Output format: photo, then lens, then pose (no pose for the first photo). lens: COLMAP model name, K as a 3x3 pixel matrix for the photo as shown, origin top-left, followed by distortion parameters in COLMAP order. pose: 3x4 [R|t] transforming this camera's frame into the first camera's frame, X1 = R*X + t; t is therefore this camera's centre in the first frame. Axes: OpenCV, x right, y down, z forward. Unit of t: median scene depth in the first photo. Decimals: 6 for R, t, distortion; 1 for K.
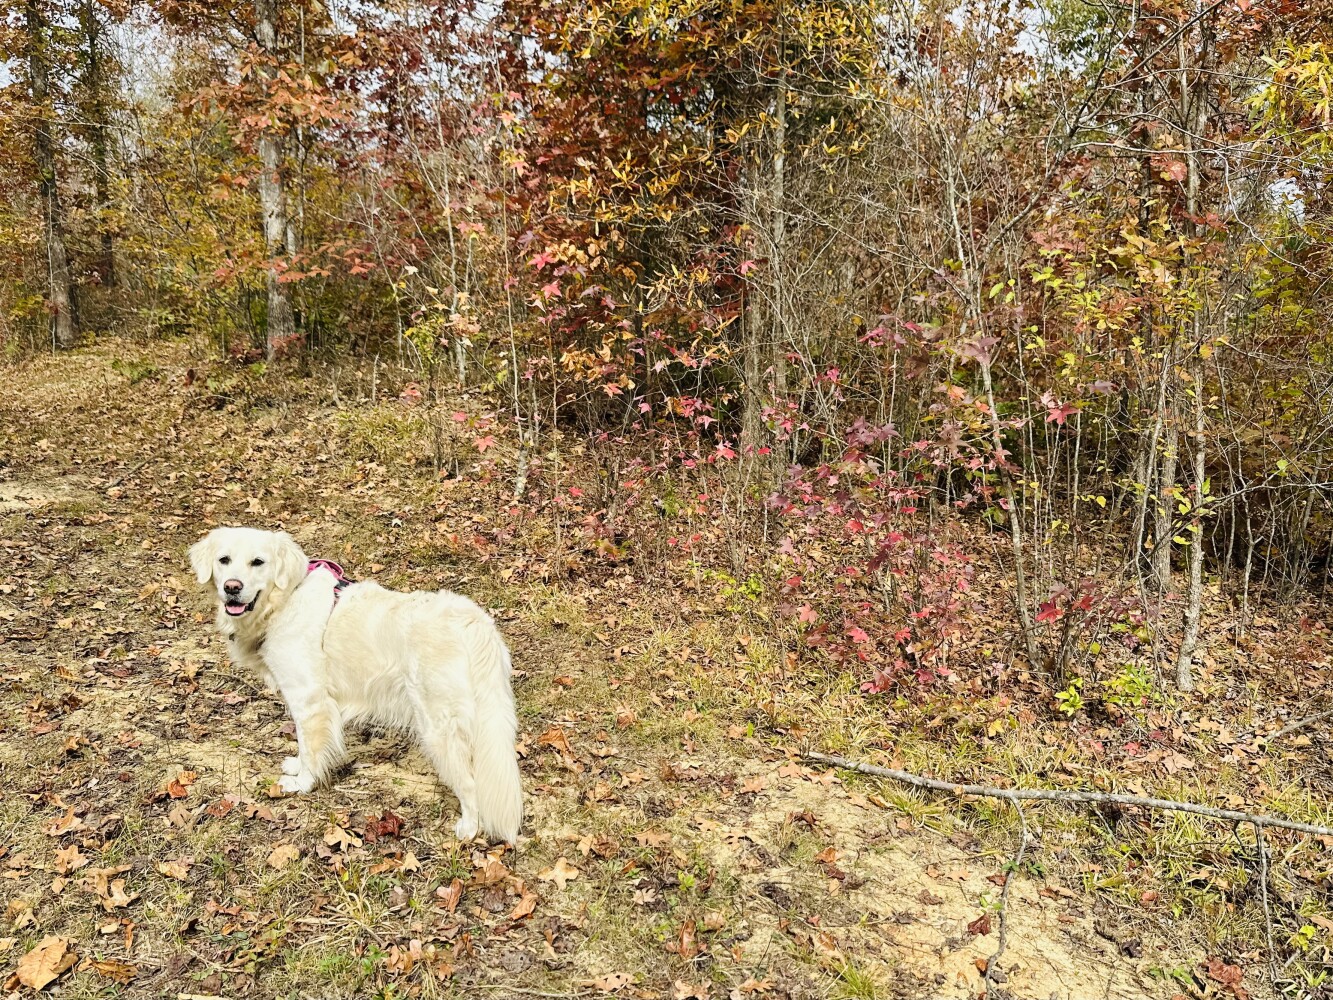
lens RADIAL K [[948.8, 0, 665.6], [0, 948.8, 475.4], [0, 0, 1]] dist [0.001762, -0.031432]
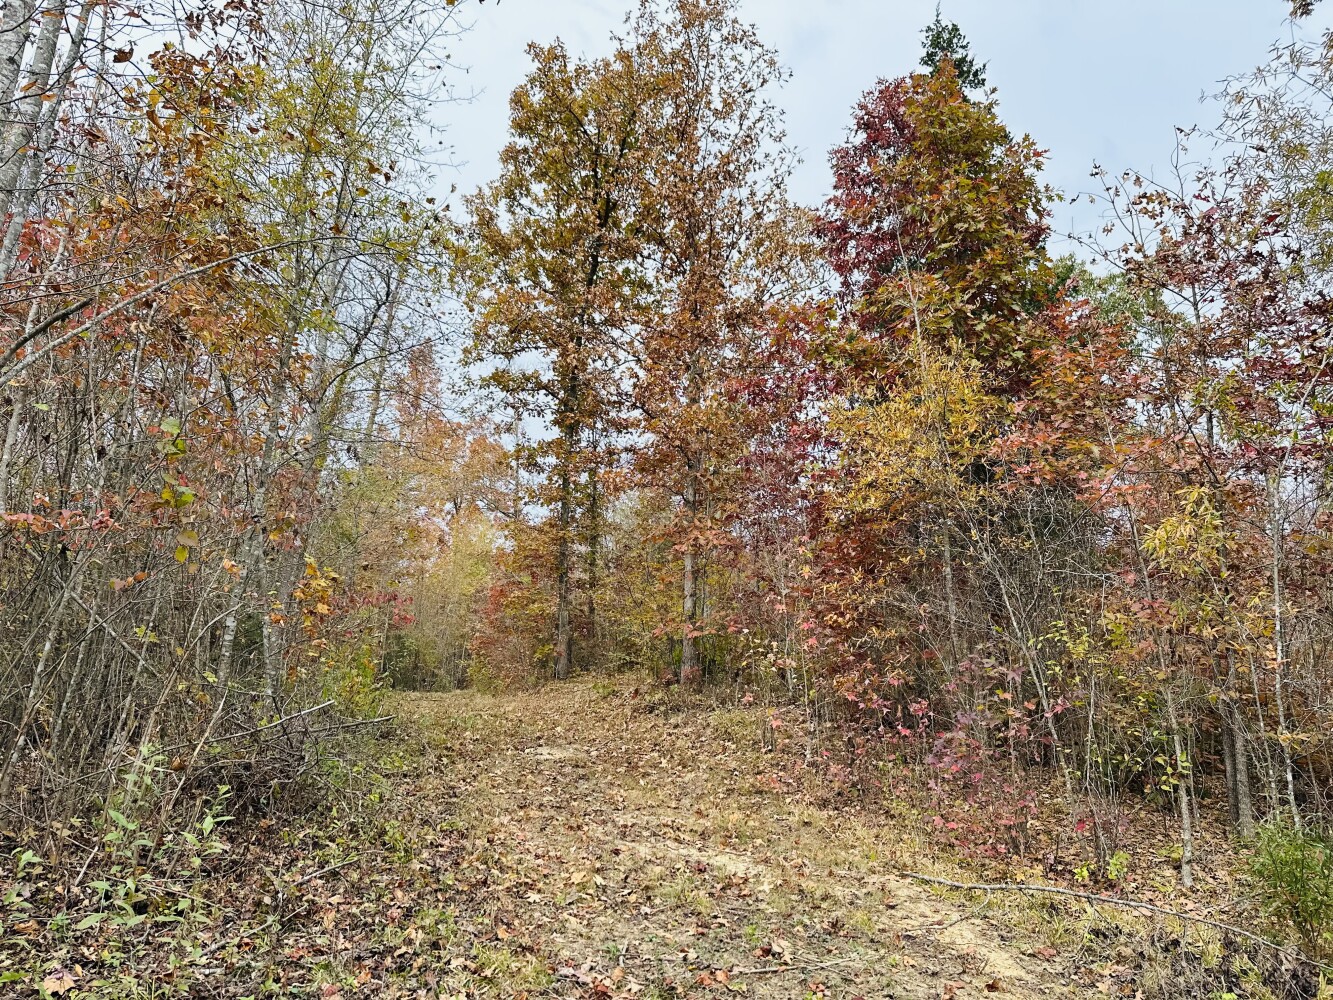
lens RADIAL K [[948.8, 0, 665.6], [0, 948.8, 475.4], [0, 0, 1]] dist [0.001762, -0.031432]
pose [[0.909630, -0.082883, -0.407067, 0.289485], [-0.065088, 0.939357, -0.336707, 0.105916], [0.410288, 0.332774, 0.849073, -0.591139]]
